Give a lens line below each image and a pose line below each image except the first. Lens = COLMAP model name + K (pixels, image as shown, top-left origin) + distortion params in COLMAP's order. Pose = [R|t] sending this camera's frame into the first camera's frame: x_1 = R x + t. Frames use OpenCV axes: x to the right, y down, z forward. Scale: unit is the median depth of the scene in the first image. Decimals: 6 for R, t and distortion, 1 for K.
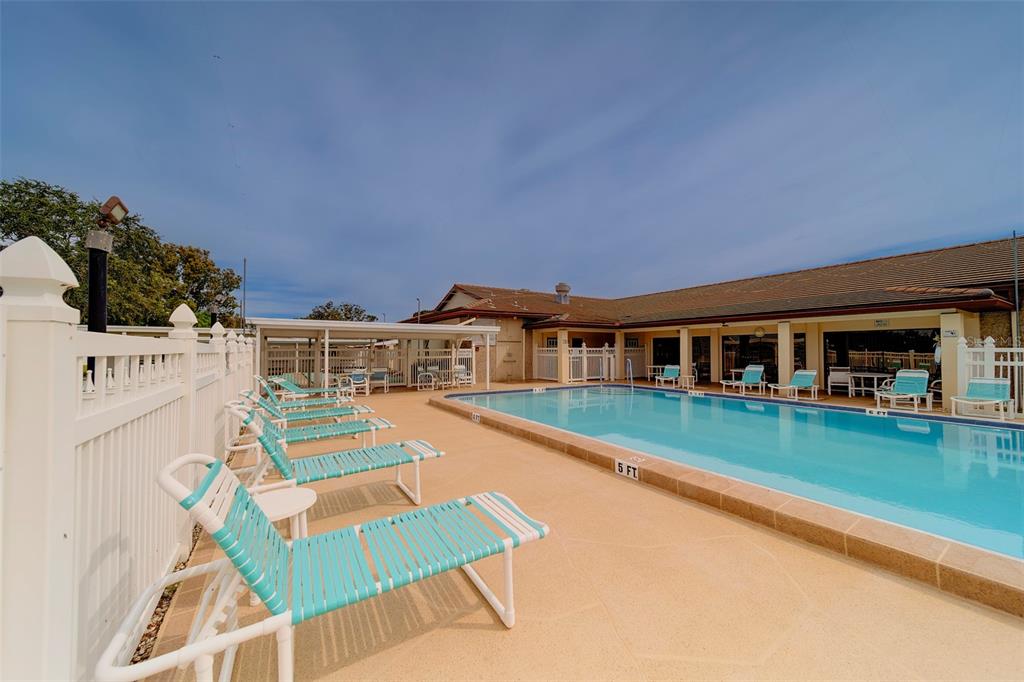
lens RADIAL K [[358.9, 0, 512.0], [0, 358.9, 341.0], [0, 0, 1]] dist [-0.001791, -0.000110]
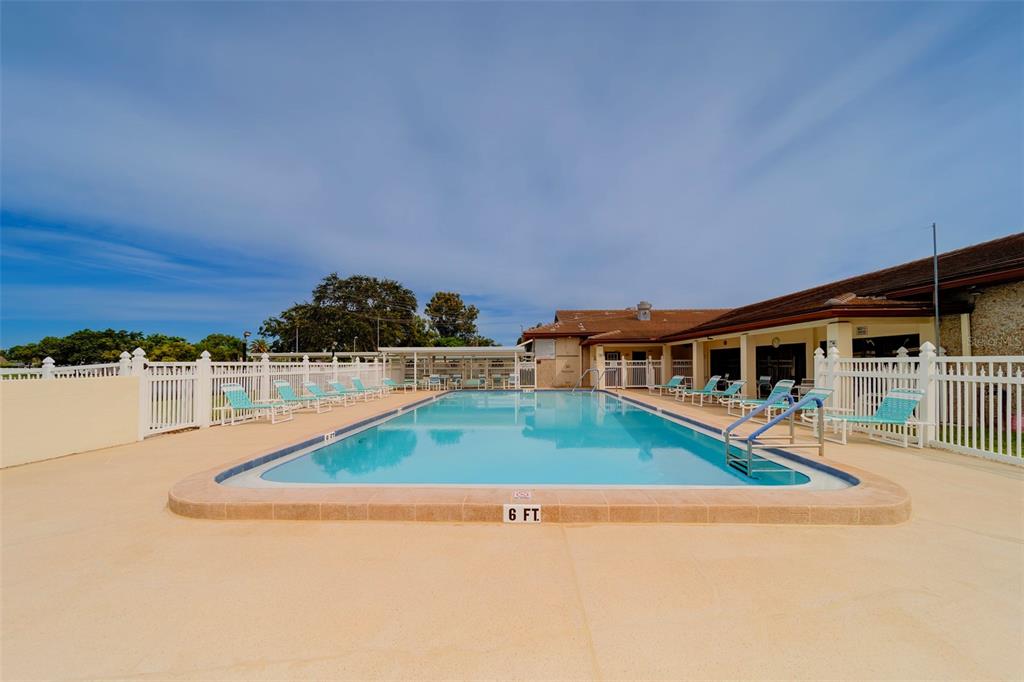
lens RADIAL K [[324.1, 0, 511.7], [0, 324.1, 360.1], [0, 0, 1]] dist [0.001284, 0.000052]
pose [[0.849629, -0.008991, -0.527304, 0.431745], [0.019393, 0.999711, 0.014202, -0.004012], [0.527024, -0.022292, 0.849558, -0.083654]]
